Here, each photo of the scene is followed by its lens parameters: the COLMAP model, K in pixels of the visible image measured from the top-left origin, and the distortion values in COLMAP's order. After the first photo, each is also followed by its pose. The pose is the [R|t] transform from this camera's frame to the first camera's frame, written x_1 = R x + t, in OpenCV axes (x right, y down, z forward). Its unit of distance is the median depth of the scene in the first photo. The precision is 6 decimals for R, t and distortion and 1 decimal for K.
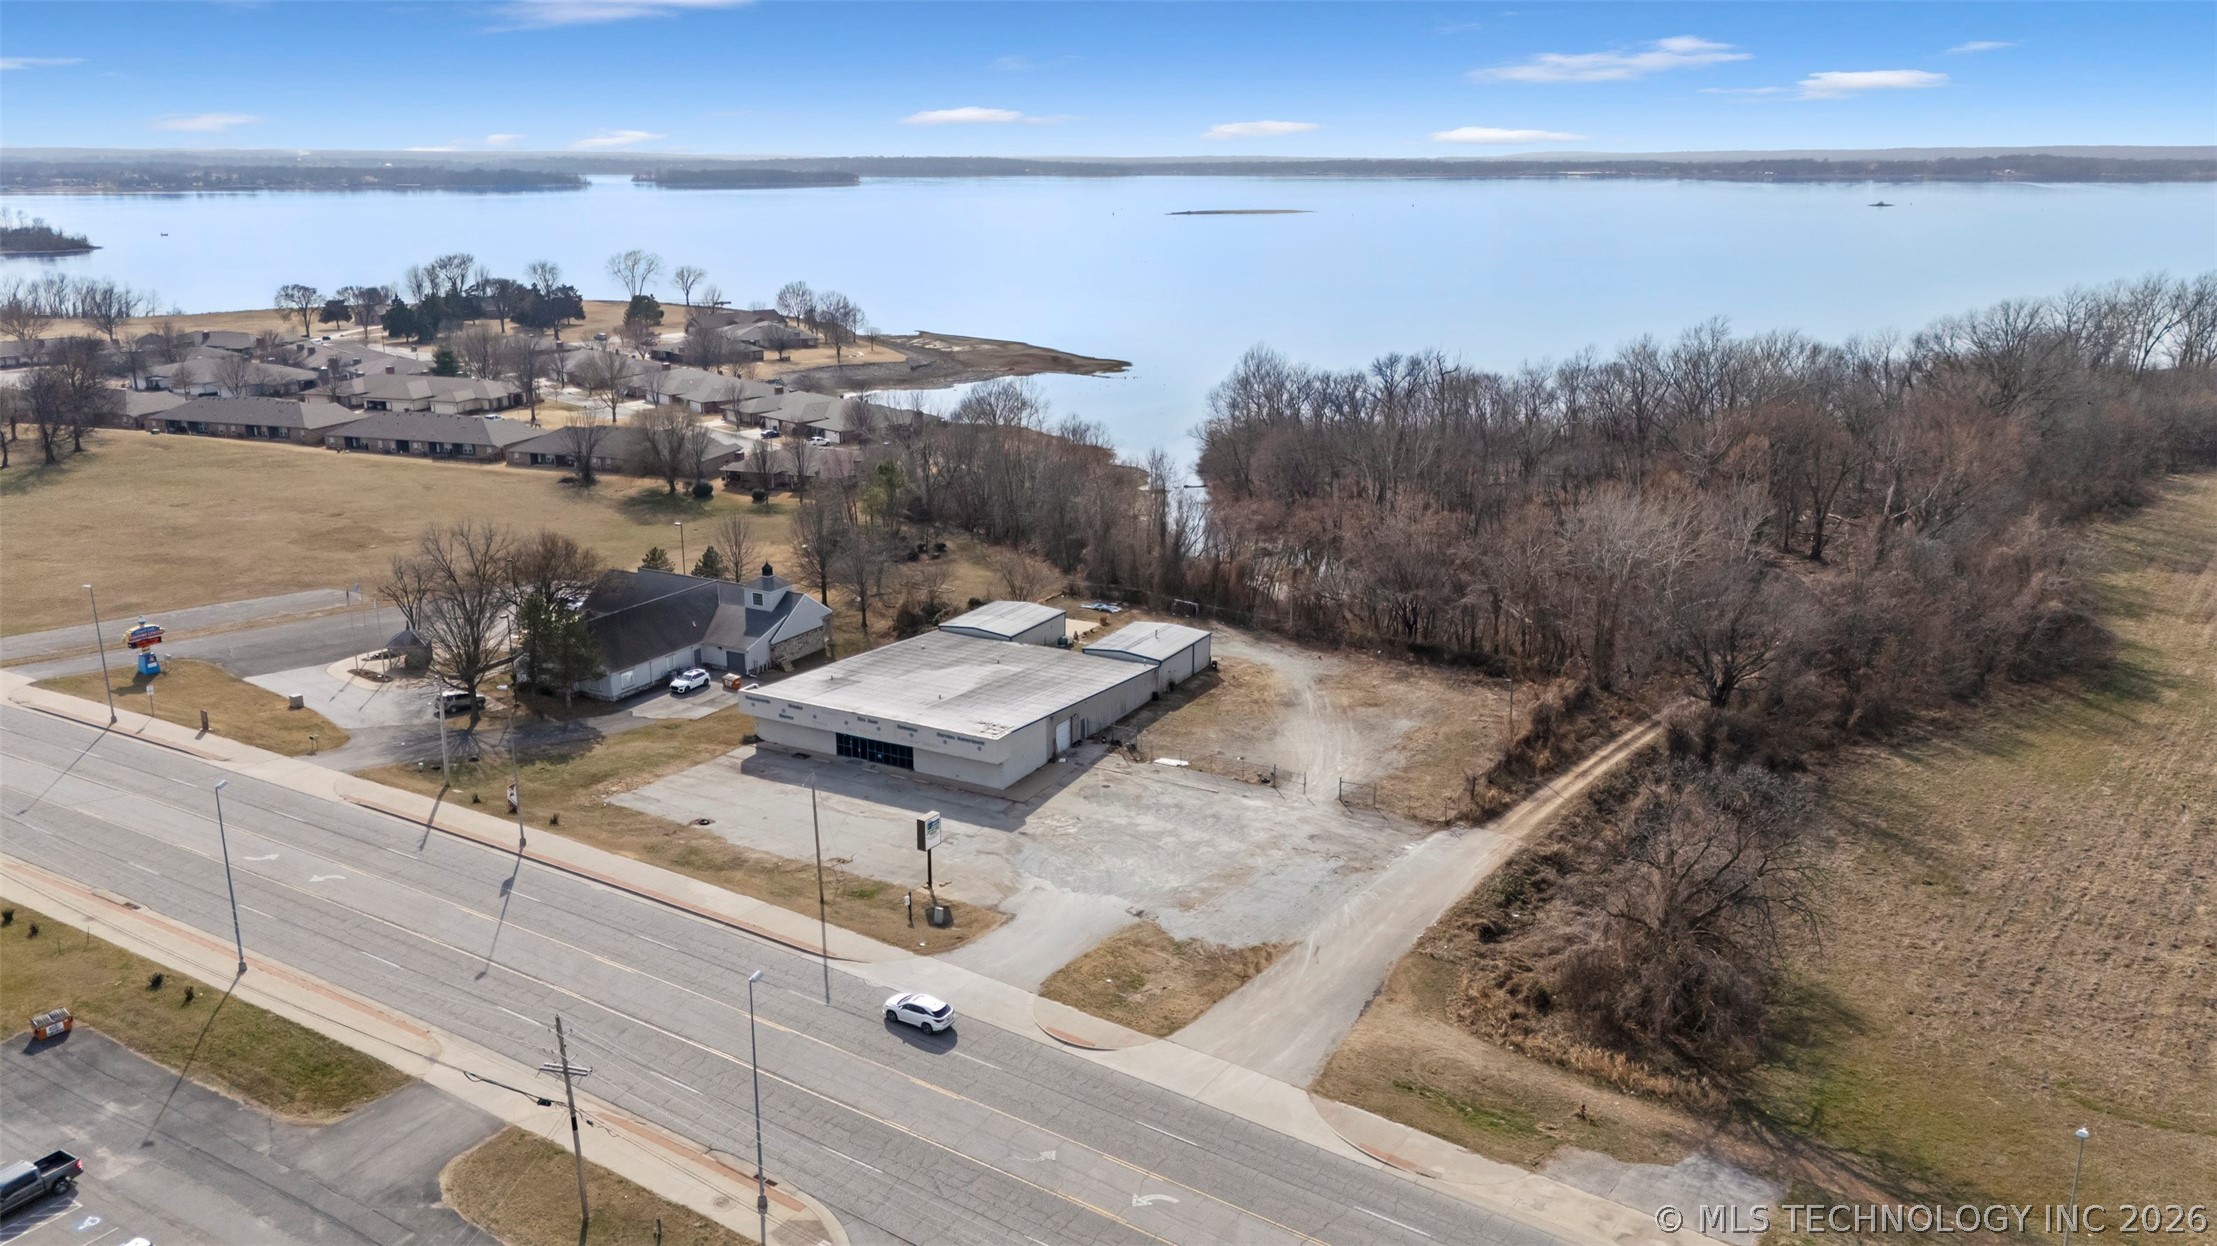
lens RADIAL K [[1644.5, 0, 1088.8], [0, 1644.5, 636.0], [0, 0, 1]] dist [0.072107, -0.069220]
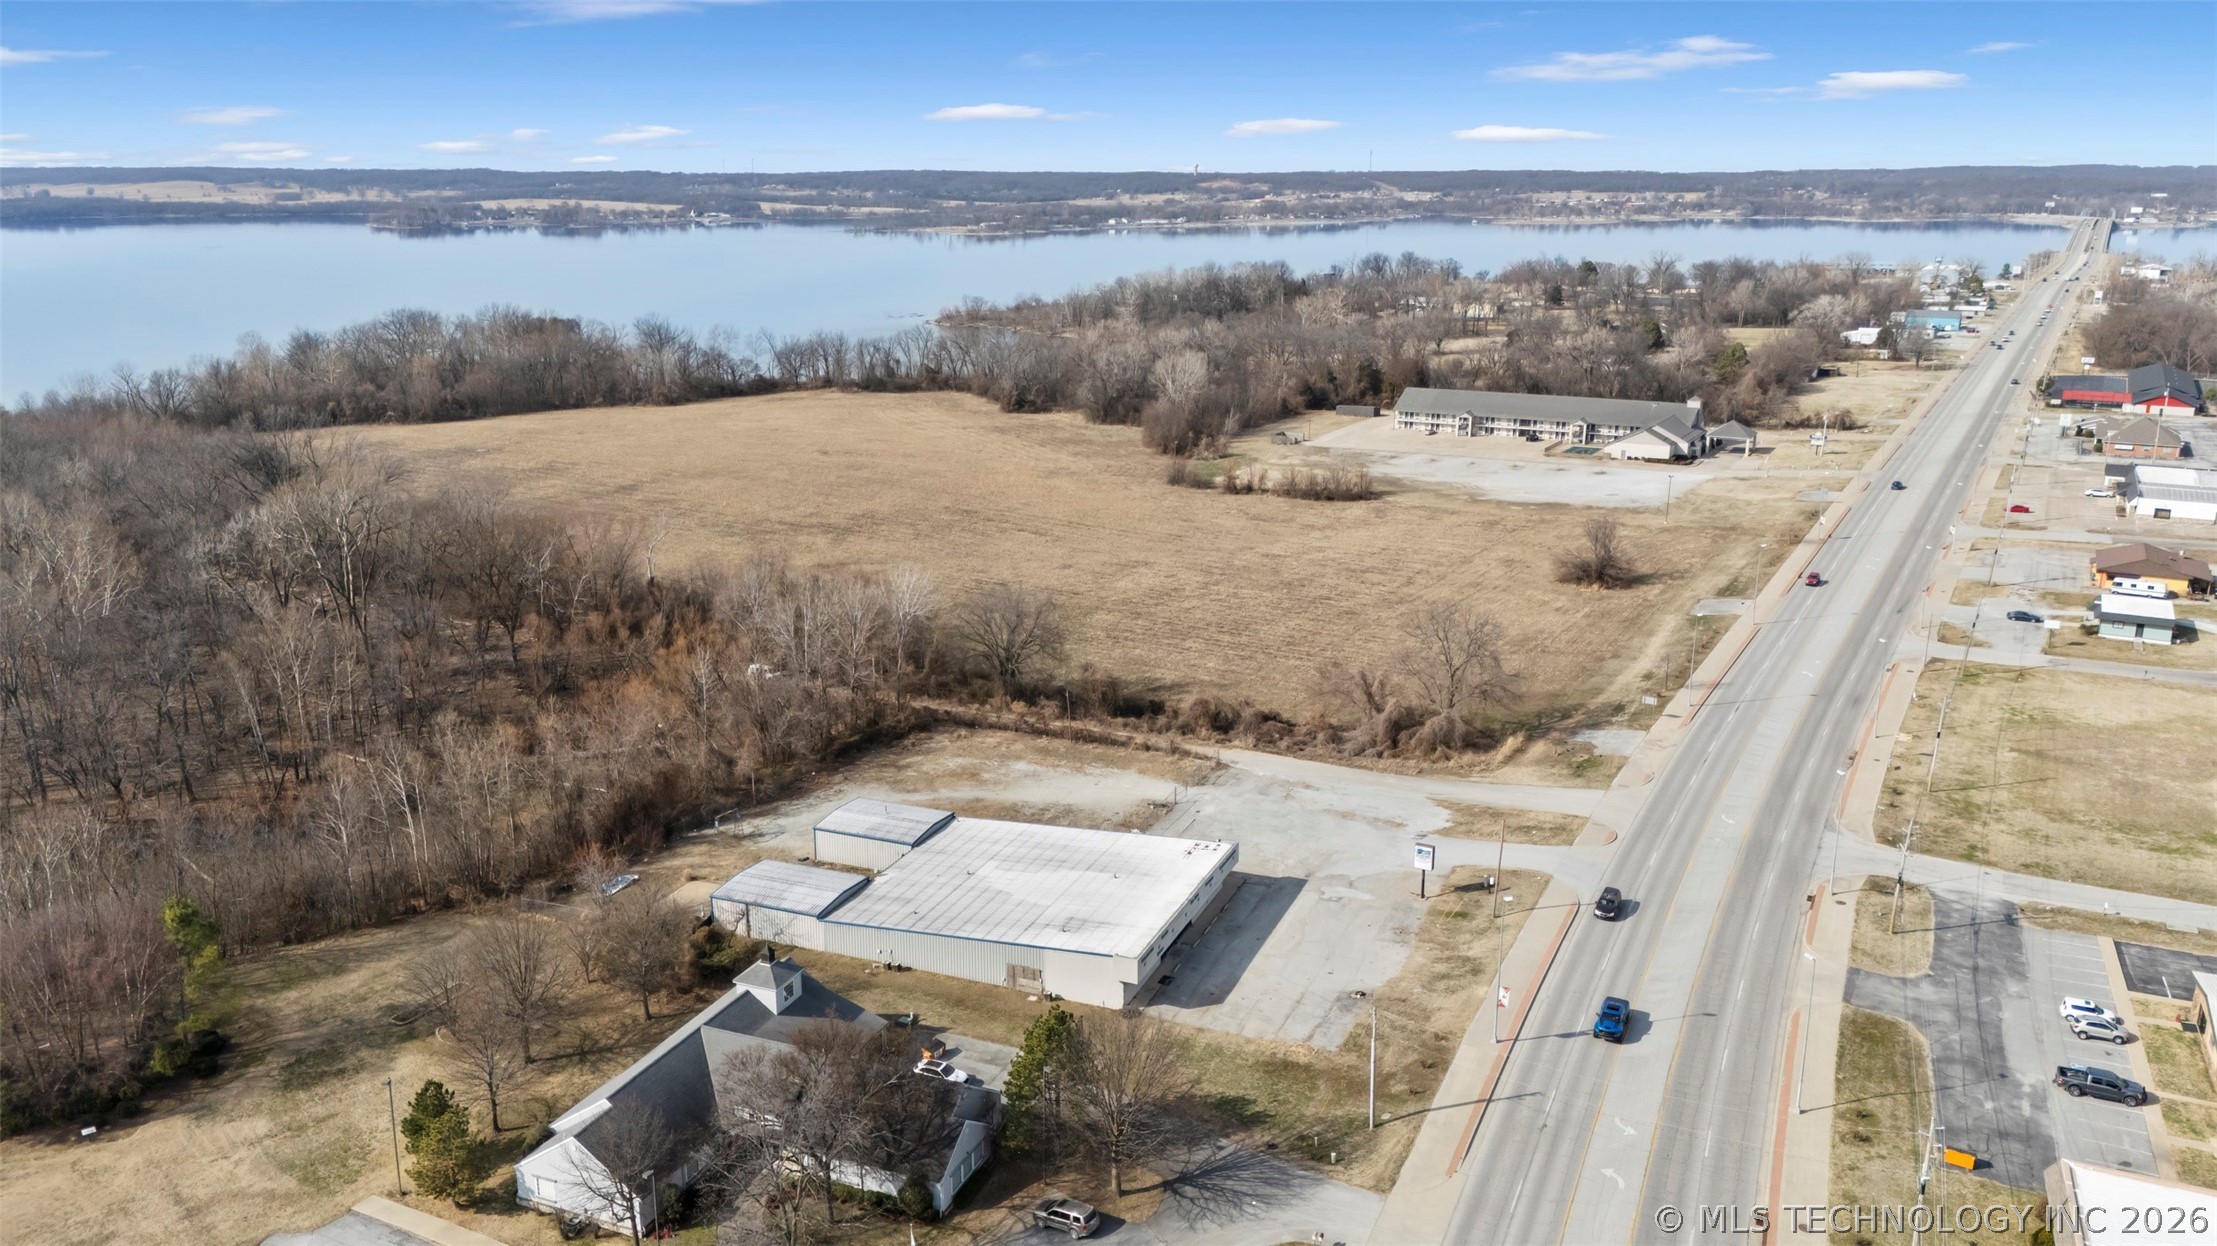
lens RADIAL K [[1648.6, 0, 1102.0], [0, 1648.6, 615.0], [0, 0, 1]] dist [0.070379, -0.066549]
pose [[-0.115600, -0.255869, 0.959775, -1.076434], [0.277983, 0.919309, 0.278562, -0.418716], [-0.953605, 0.299002, -0.035145, 1.022125]]
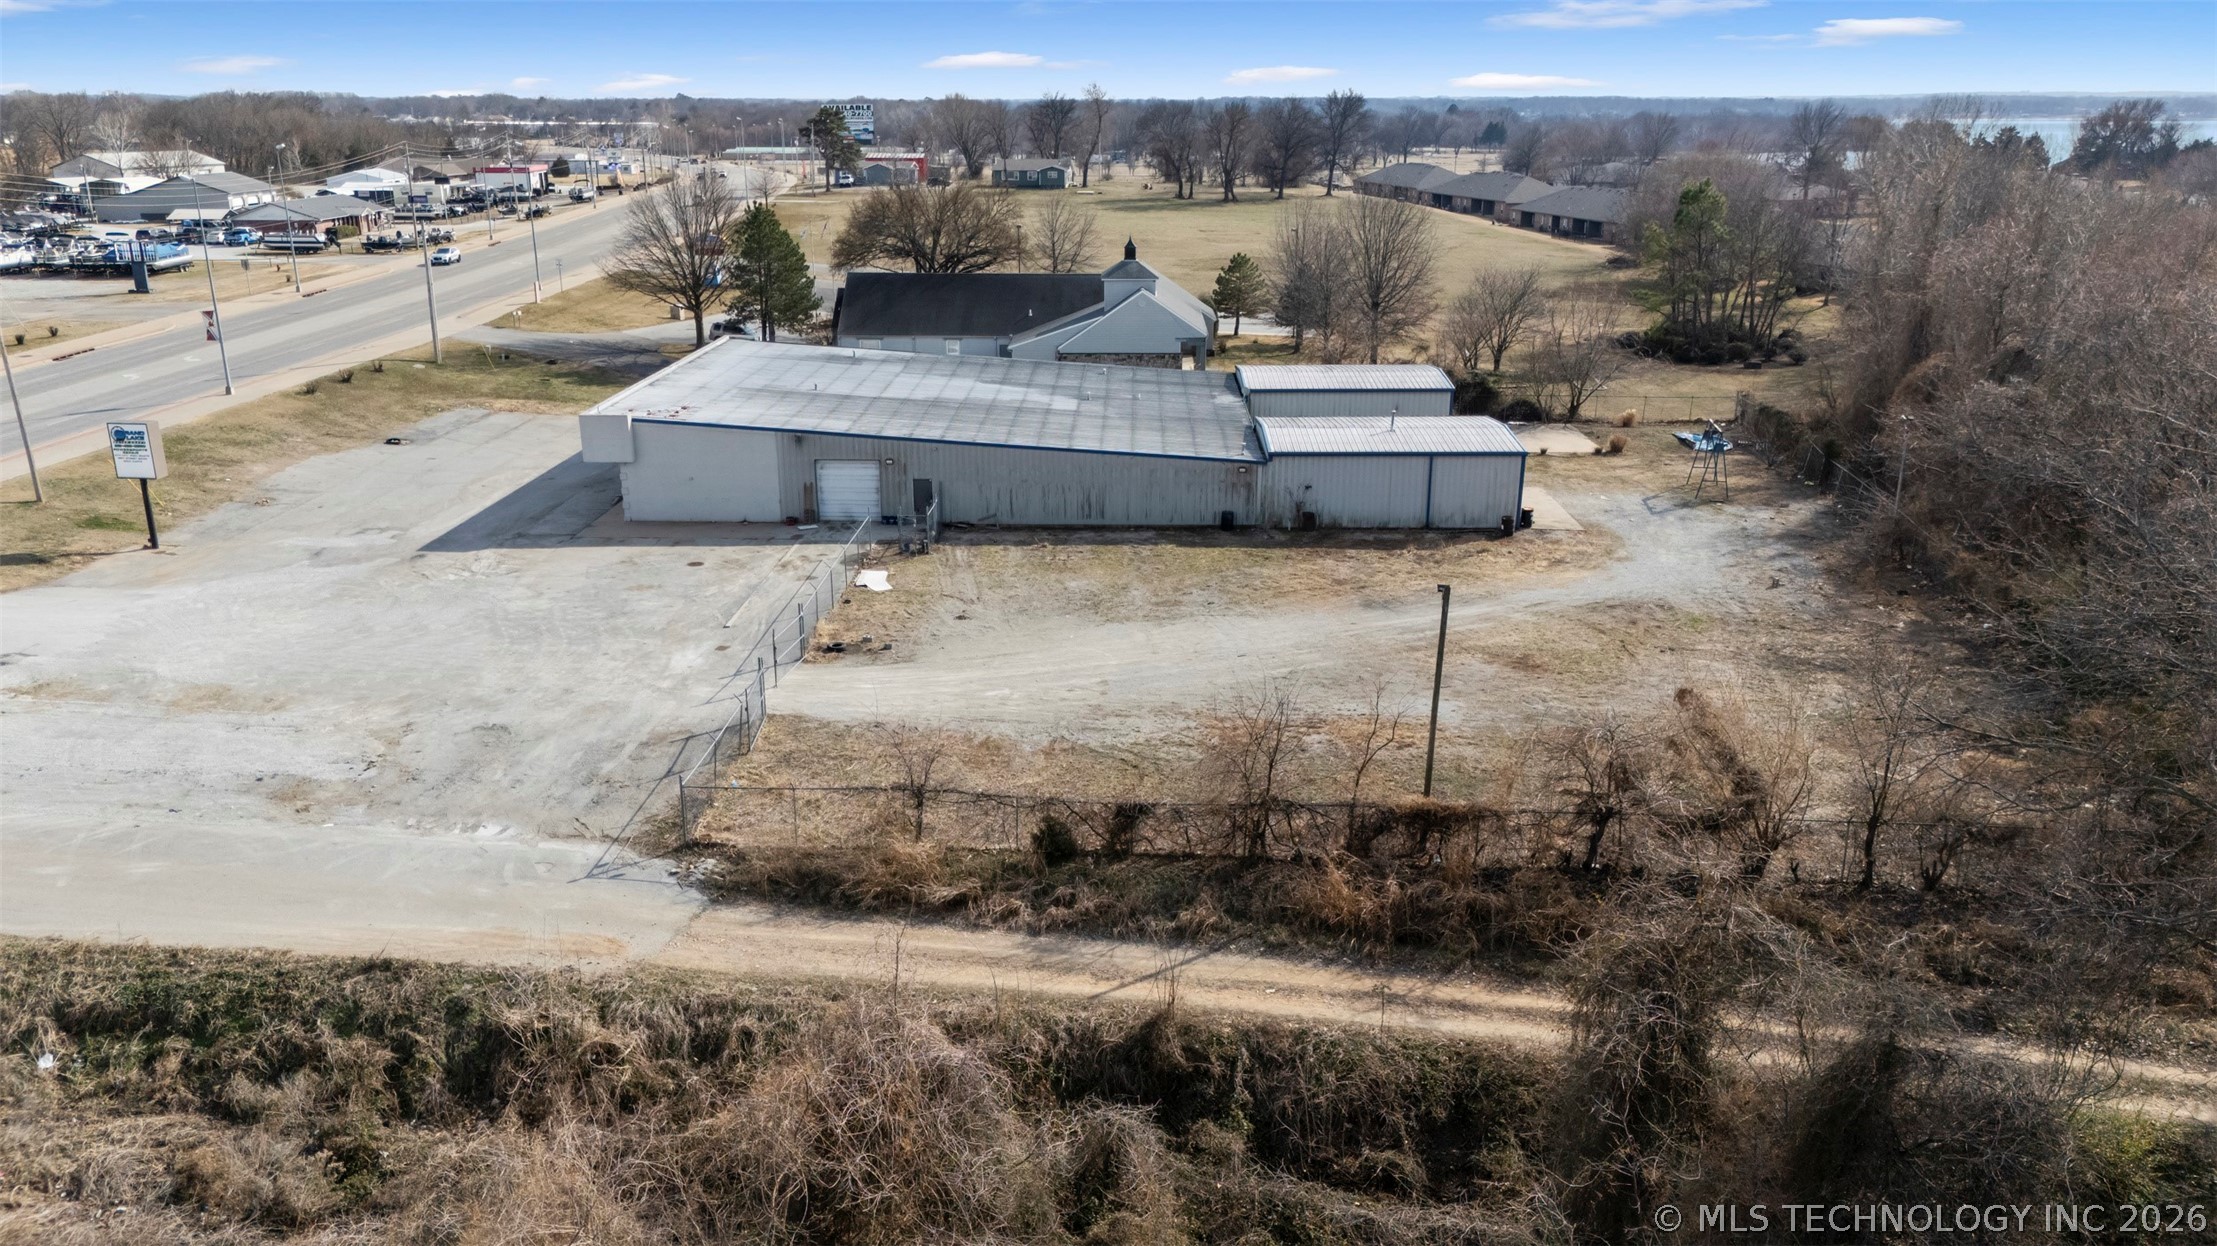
lens RADIAL K [[1644.5, 0, 1088.8], [0, 1644.5, 636.0], [0, 0, 1]] dist [0.072107, -0.069220]
pose [[0.458302, 0.265697, -0.848154, 0.478577], [-0.245520, 0.954986, 0.166496, -0.000545], [0.854213, 0.131934, 0.502906, 0.824444]]
